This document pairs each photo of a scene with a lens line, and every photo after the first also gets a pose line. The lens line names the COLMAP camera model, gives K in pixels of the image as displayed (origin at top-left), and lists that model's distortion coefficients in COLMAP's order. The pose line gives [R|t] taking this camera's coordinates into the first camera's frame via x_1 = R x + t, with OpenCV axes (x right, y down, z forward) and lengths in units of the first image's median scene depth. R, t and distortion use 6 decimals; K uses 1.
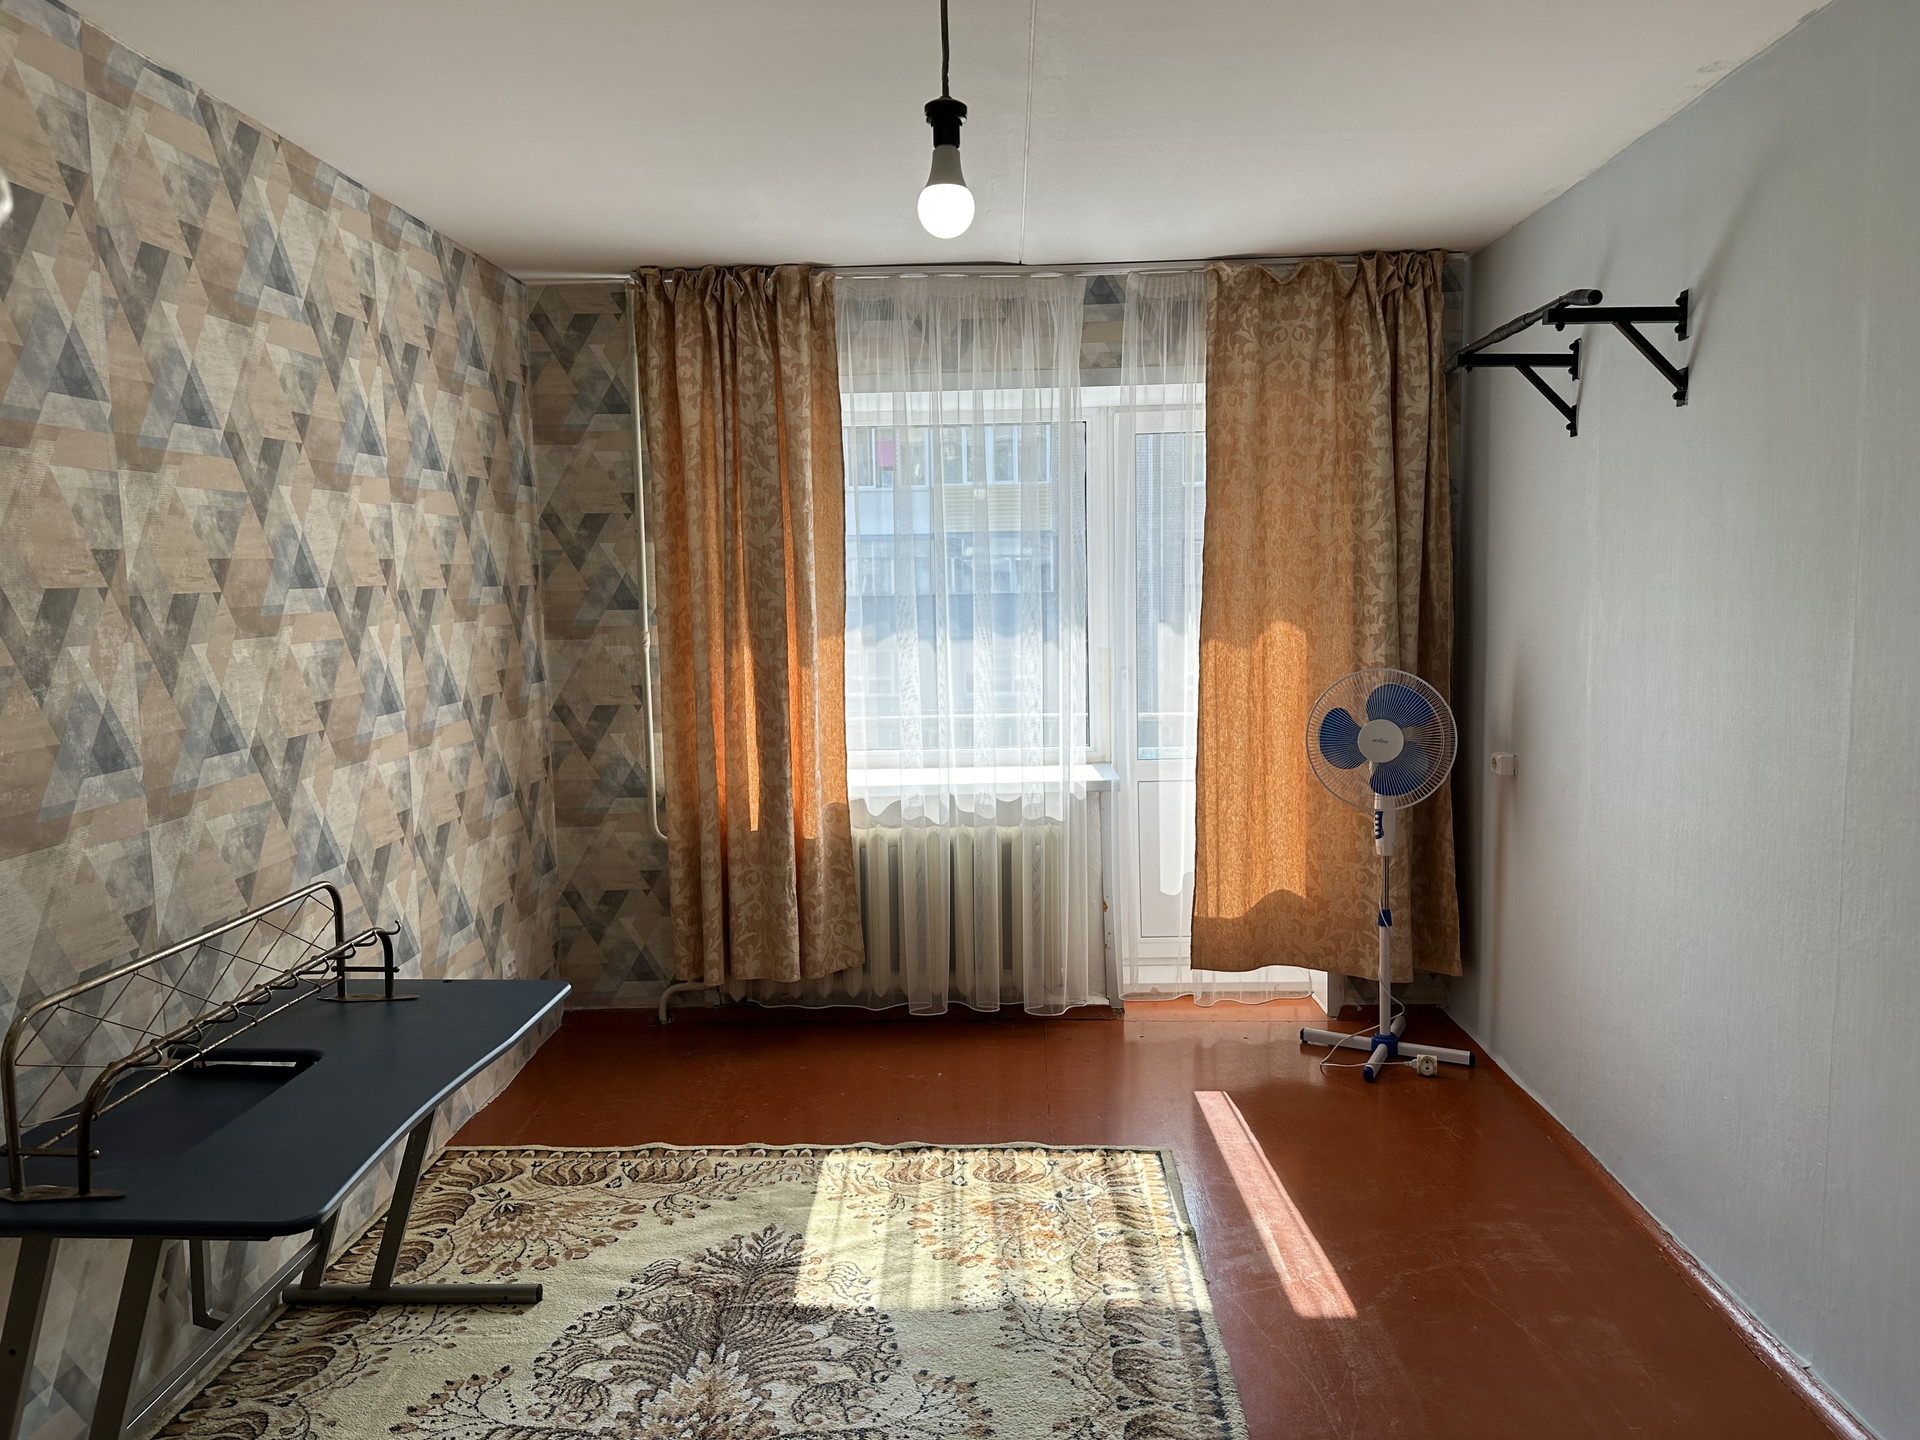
lens RADIAL K [[1338.5, 0, 962.9], [0, 1338.5, 719.2], [0, 0, 1]] dist [0.173525, -0.159084]
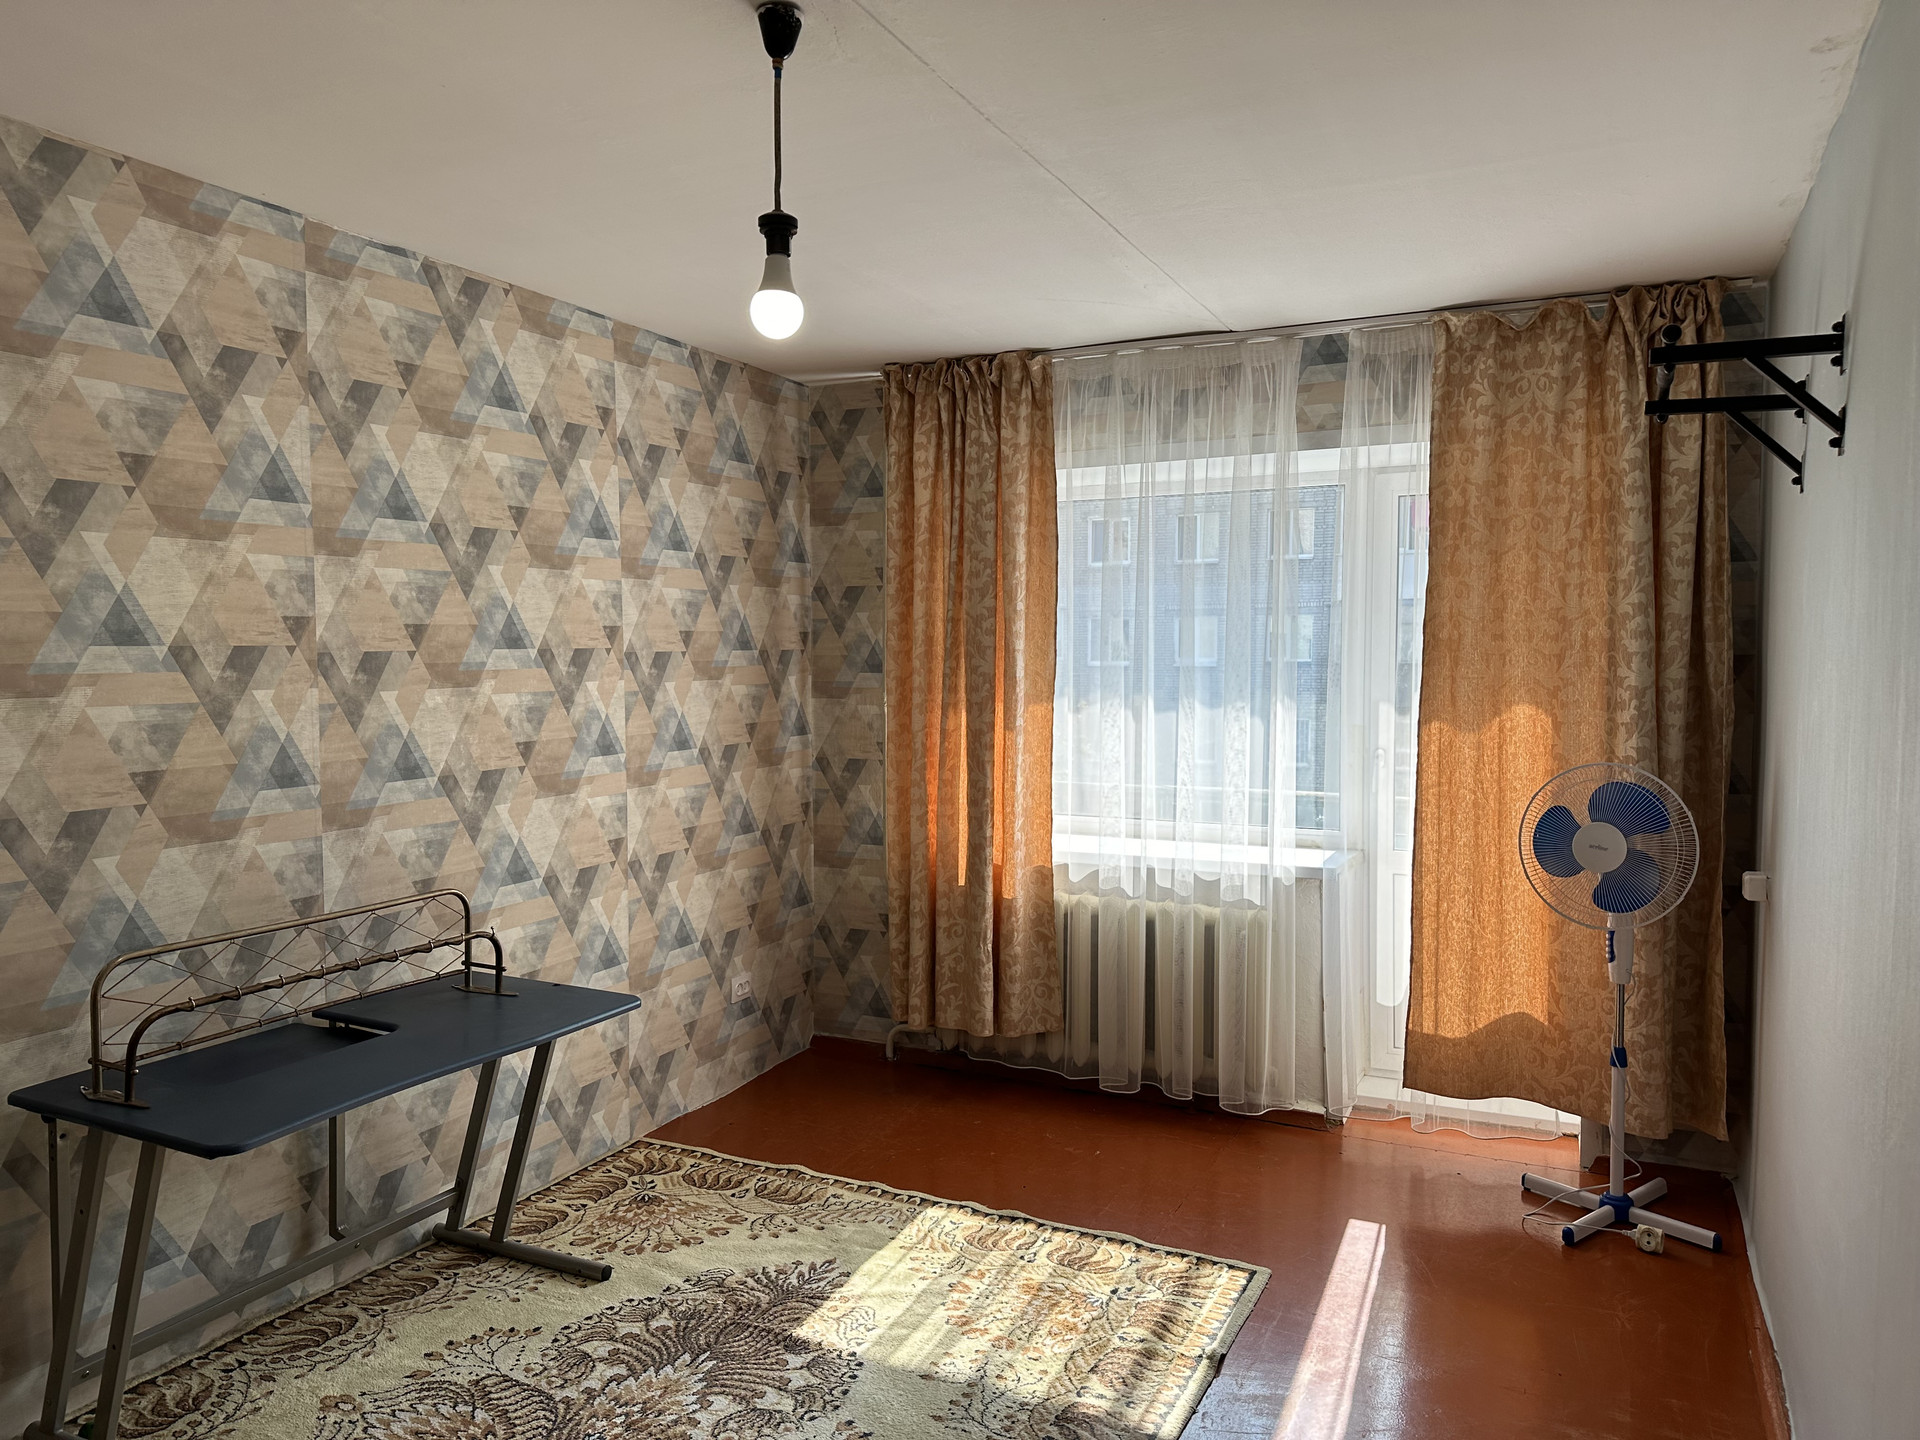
lens RADIAL K [[1327.8, 0, 957.7], [0, 1327.8, 724.0], [0, 0, 1]] dist [0.228689, -0.362825]
pose [[0.917649, 0.041213, -0.395250, 0.255908], [-0.058802, 0.997741, -0.032486, -0.008995], [0.393018, 0.053052, 0.917999, 0.040739]]
